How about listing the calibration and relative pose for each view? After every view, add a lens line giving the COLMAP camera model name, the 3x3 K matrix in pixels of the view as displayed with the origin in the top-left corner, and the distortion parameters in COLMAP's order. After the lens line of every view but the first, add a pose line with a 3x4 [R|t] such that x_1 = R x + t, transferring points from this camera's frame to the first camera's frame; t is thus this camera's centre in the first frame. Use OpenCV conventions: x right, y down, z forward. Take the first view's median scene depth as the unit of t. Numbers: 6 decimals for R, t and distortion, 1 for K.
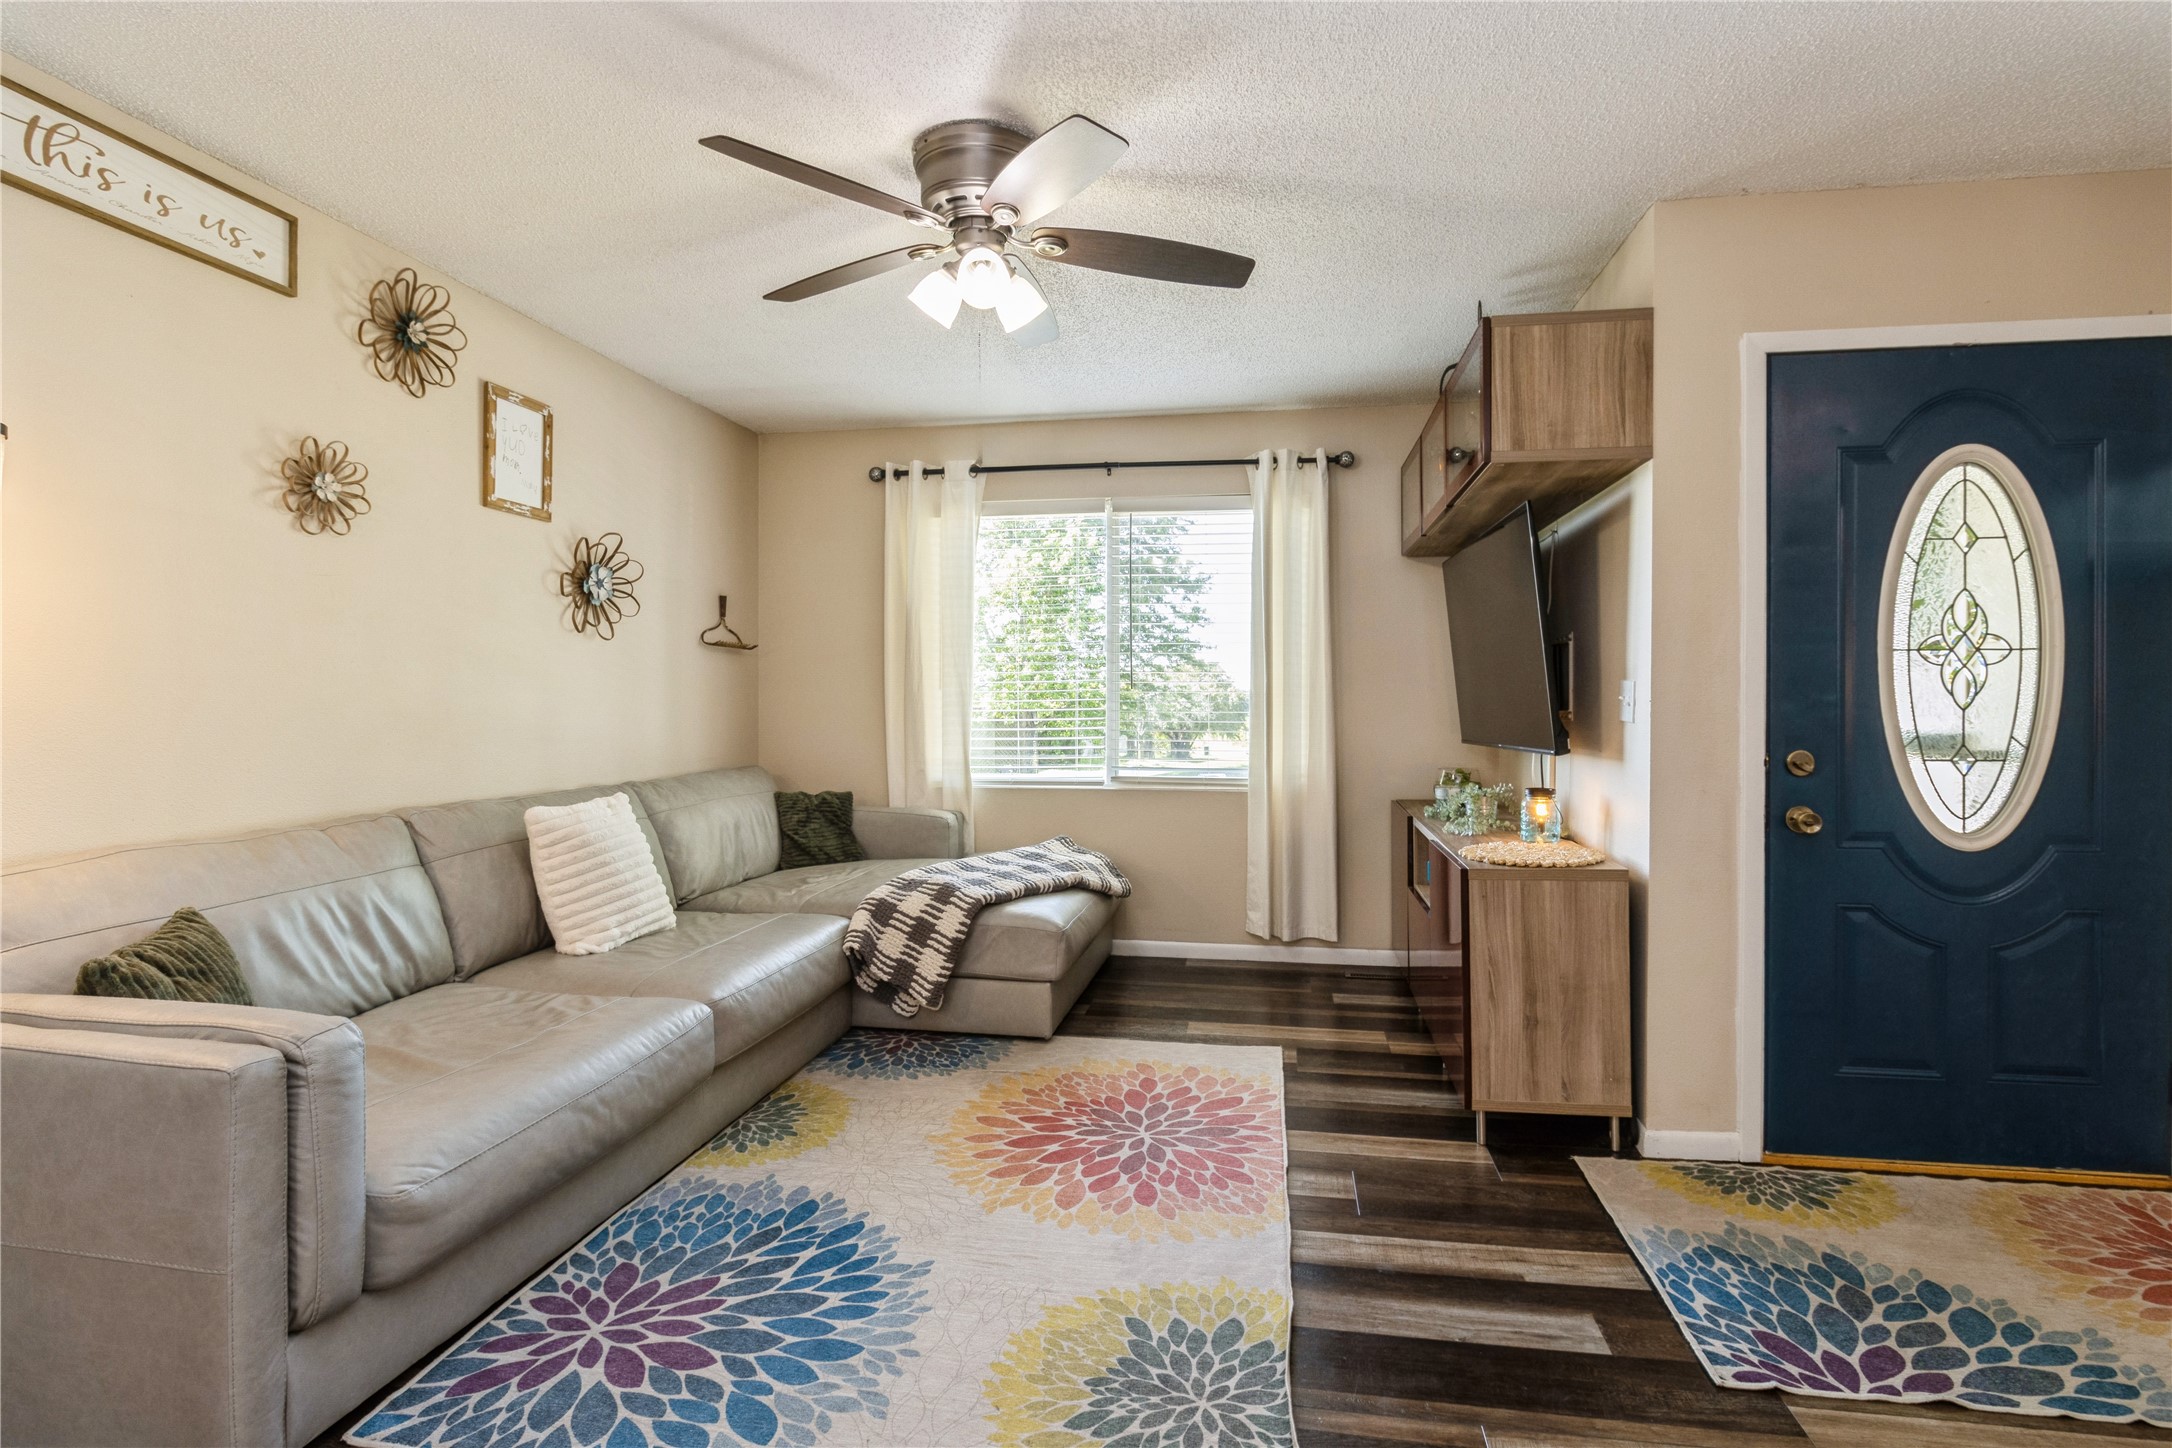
lens RADIAL K [[1042.7, 0, 1093.7], [0, 1042.7, 705.0], [0, 0, 1]] dist [-0.016279, 0.001081]
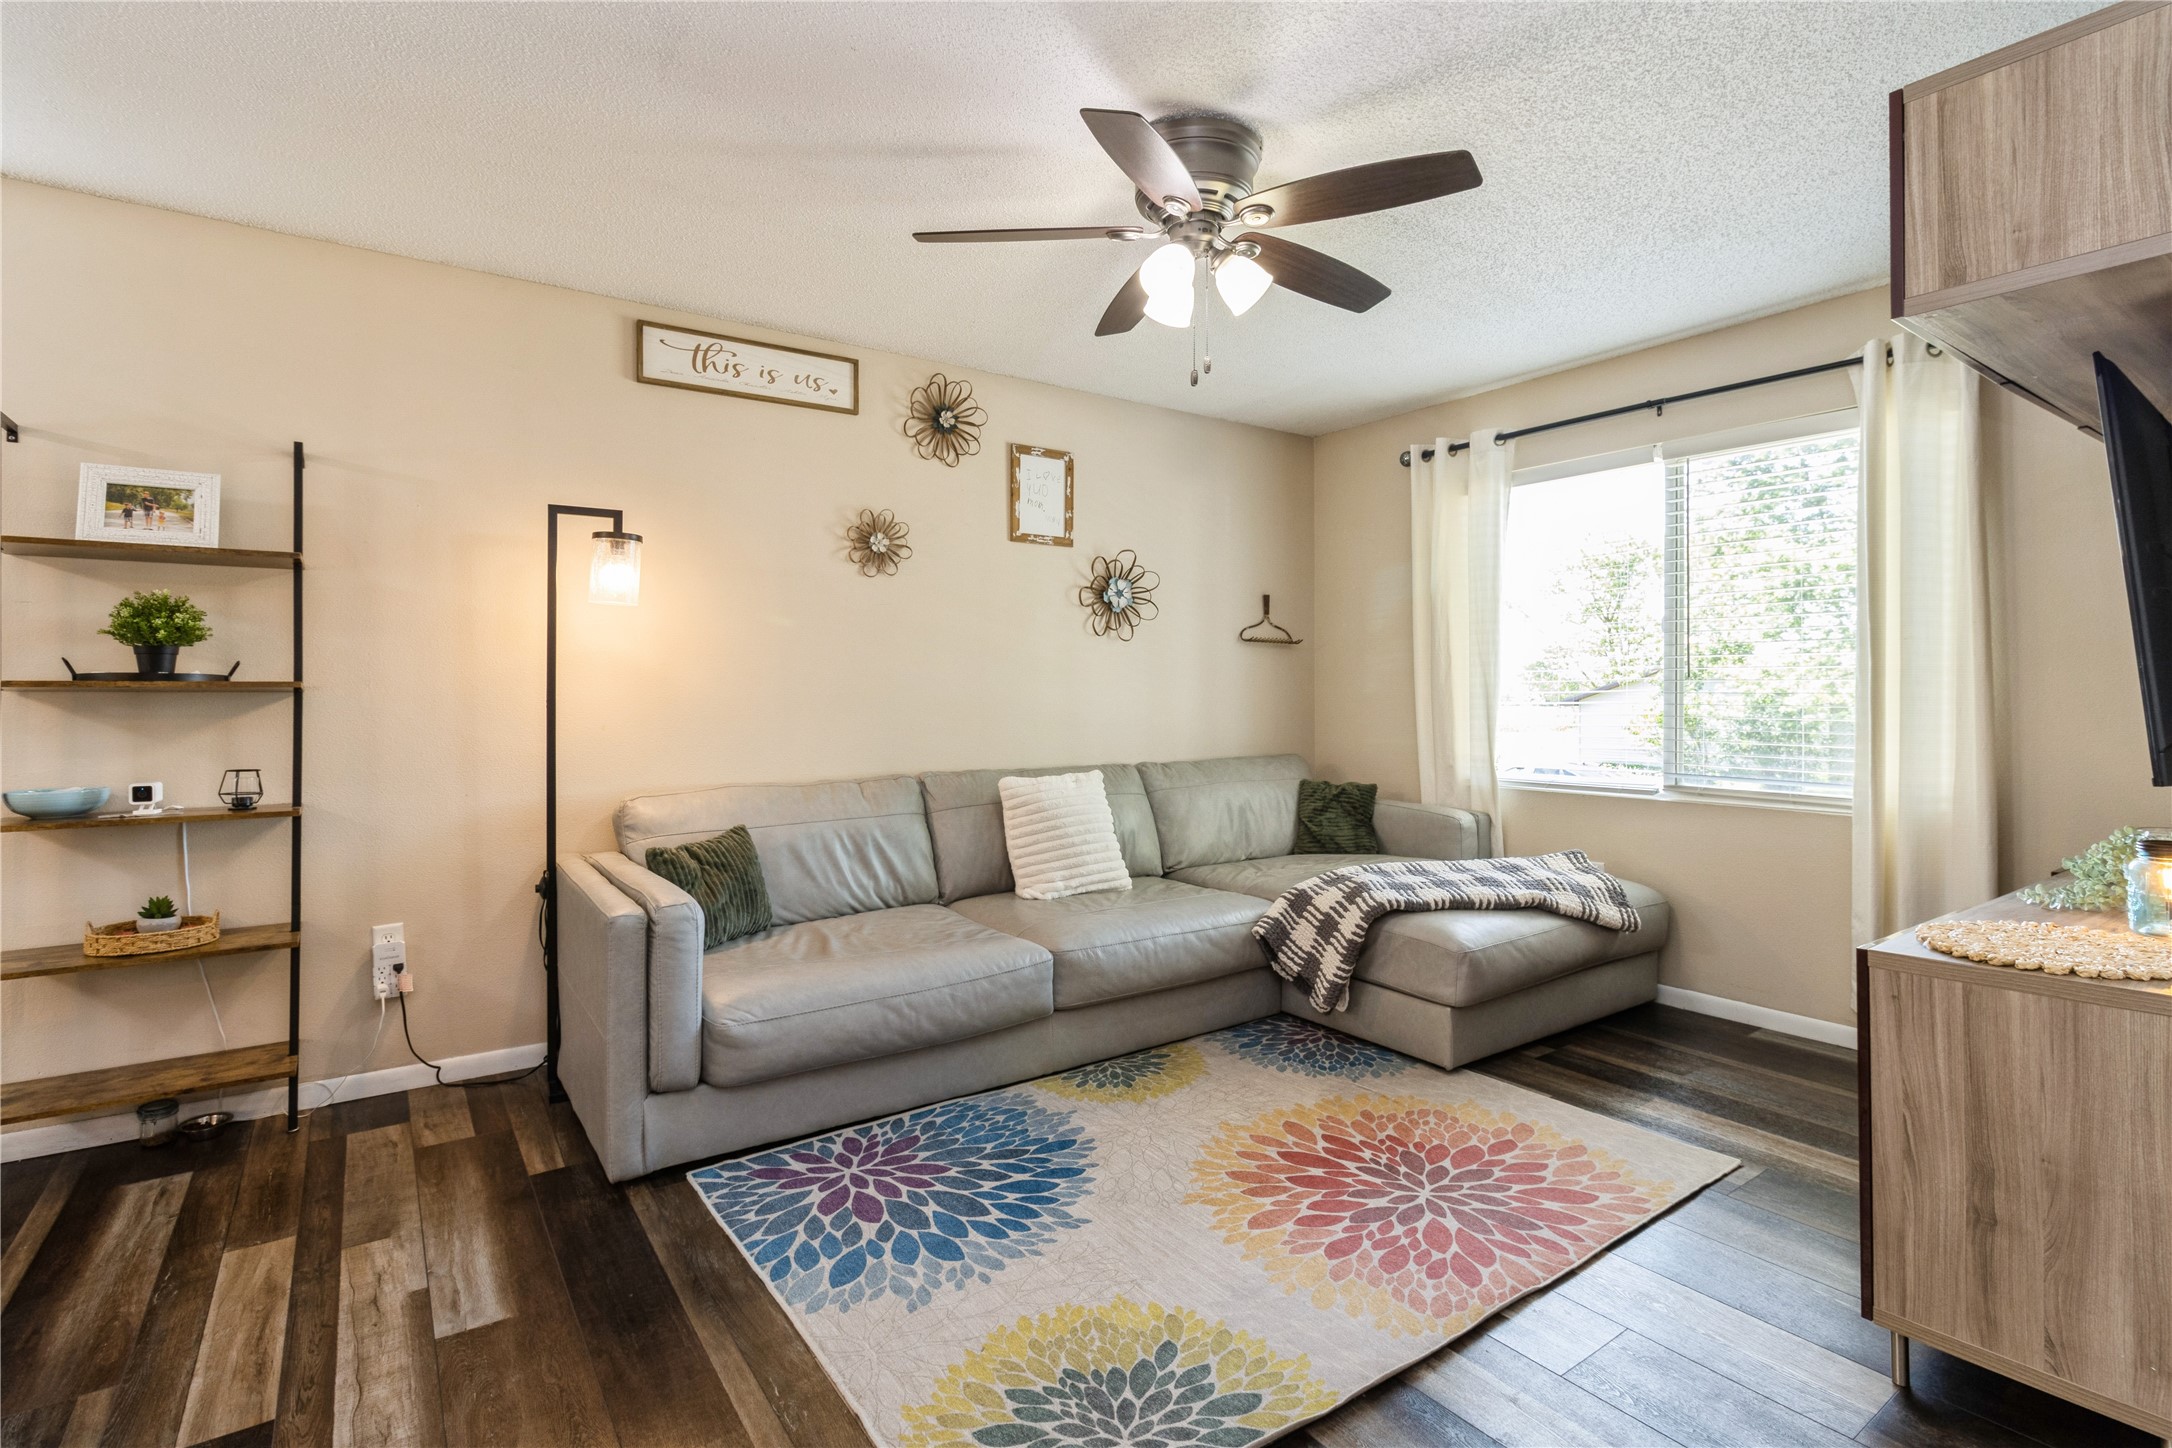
lens RADIAL K [[1031.2, 0, 1093.6], [0, 1031.2, 695.1], [0, 0, 1]] dist [-0.013175, 0.000742]
pose [[0.706954, 0.000165, -0.707259, 0.472142], [-0.000503, 1.000000, -0.000269, -0.001328], [0.707259, 0.000546, 0.706954, 0.206828]]
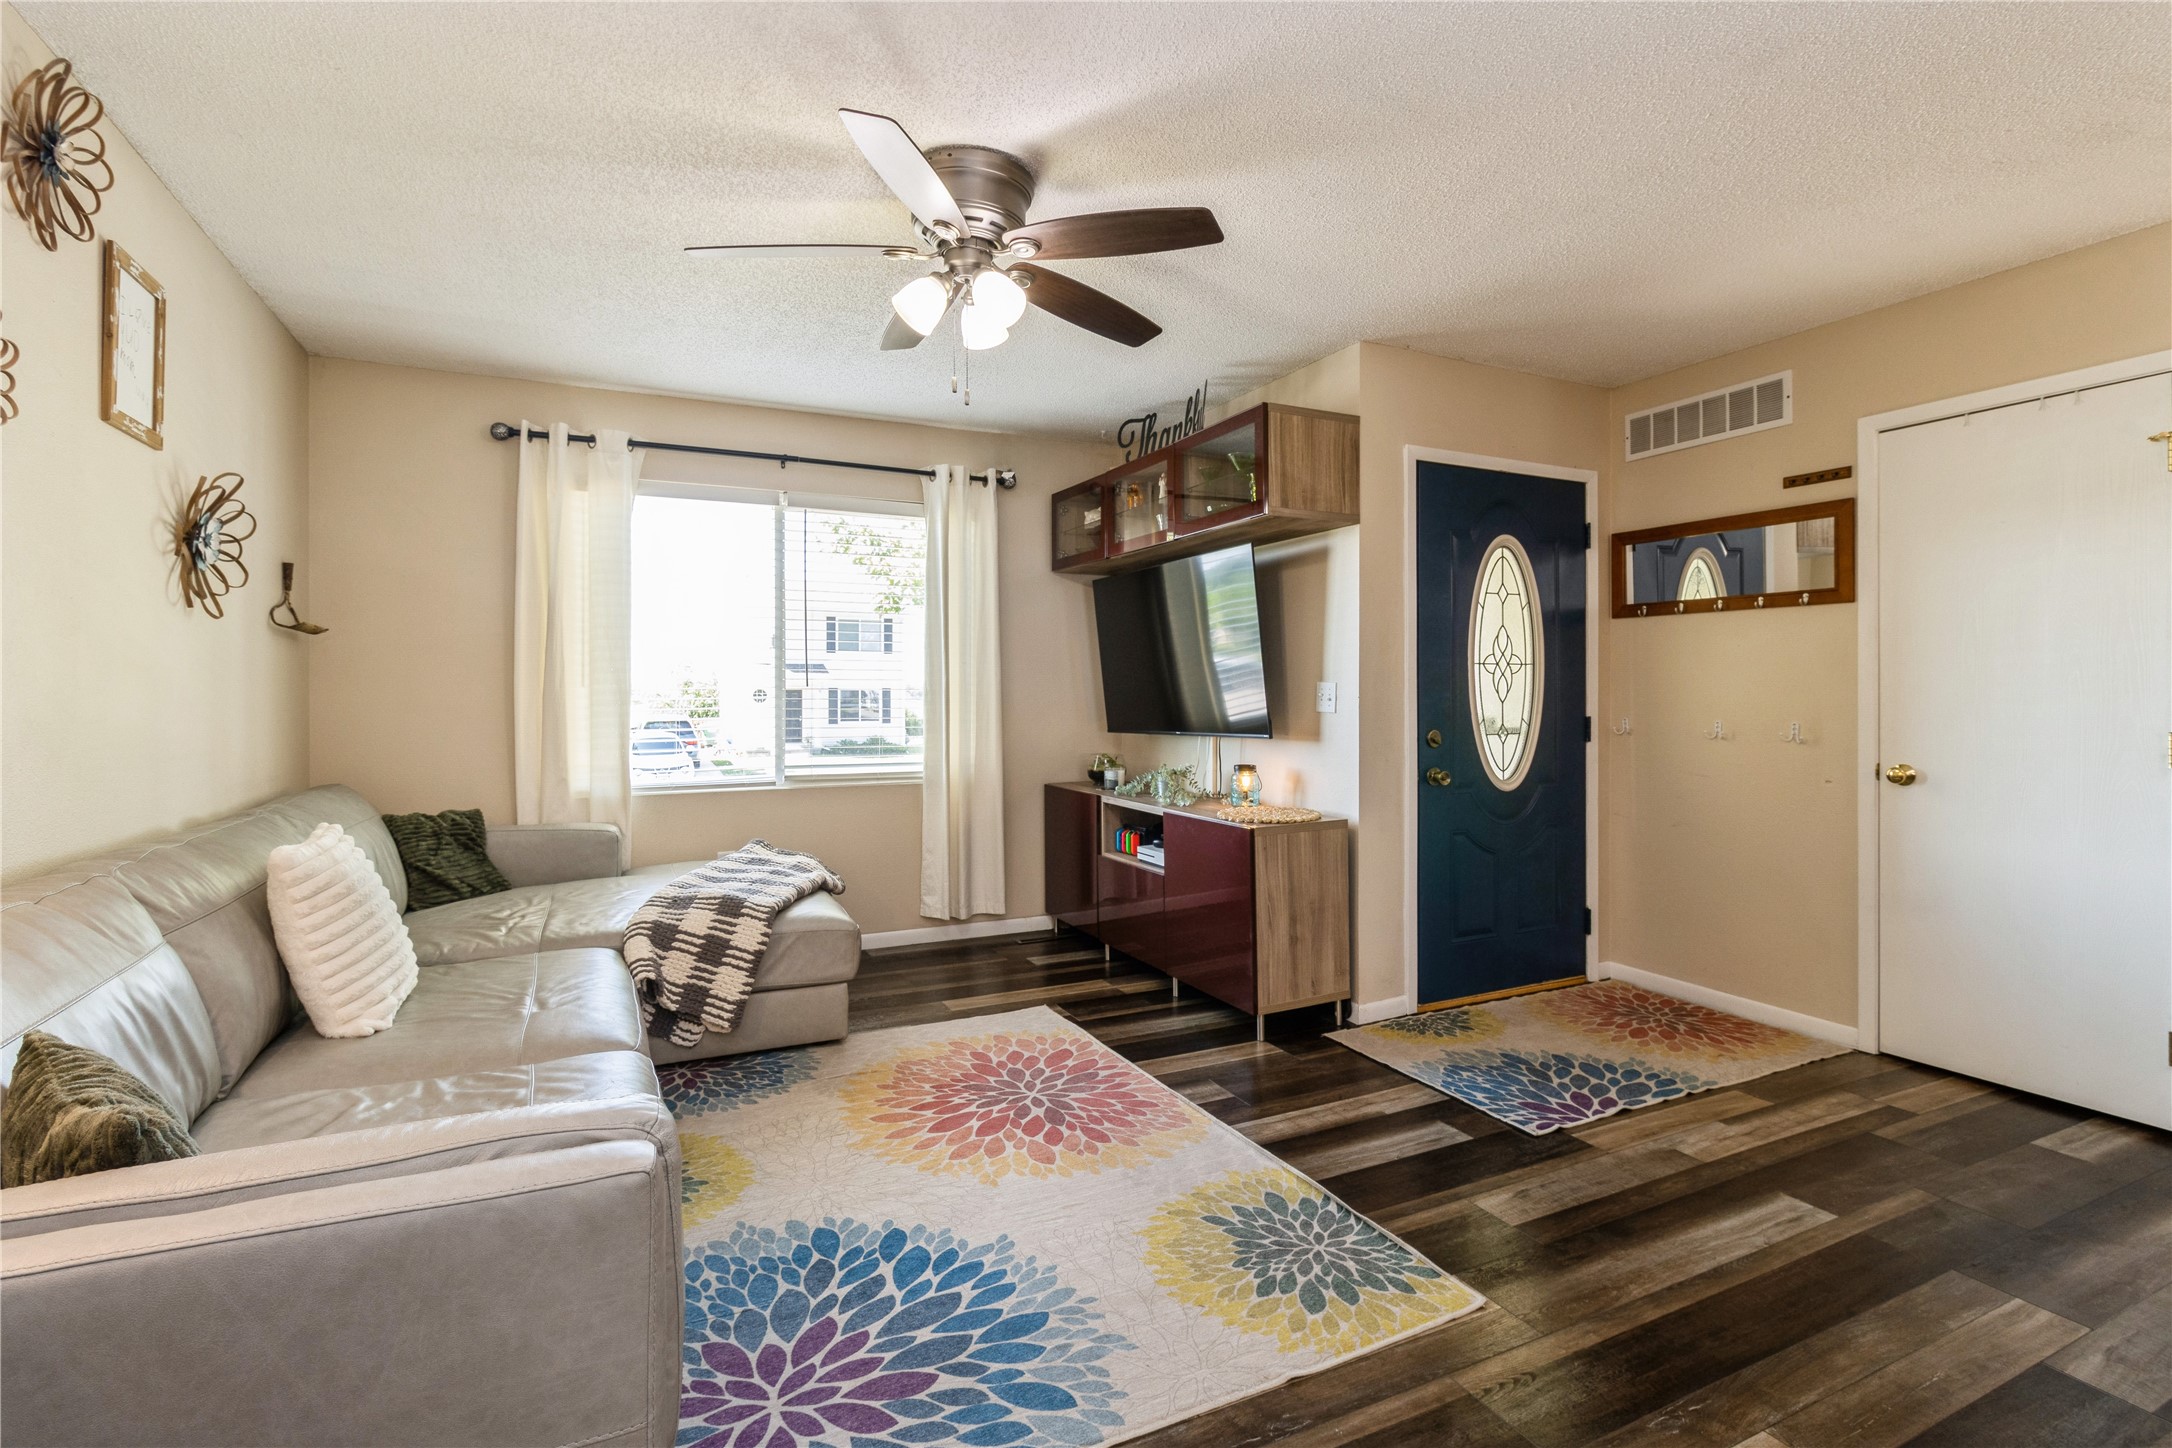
lens RADIAL K [[1031.2, 0, 1093.6], [0, 1031.2, 695.1], [0, 0, 1]] dist [-0.013175, 0.000742]
pose [[0.810641, -0.002560, 0.585538, -0.550754], [0.005497, 0.999980, -0.003239, -0.004211], [-0.585518, 0.005844, 0.810639, 0.081840]]
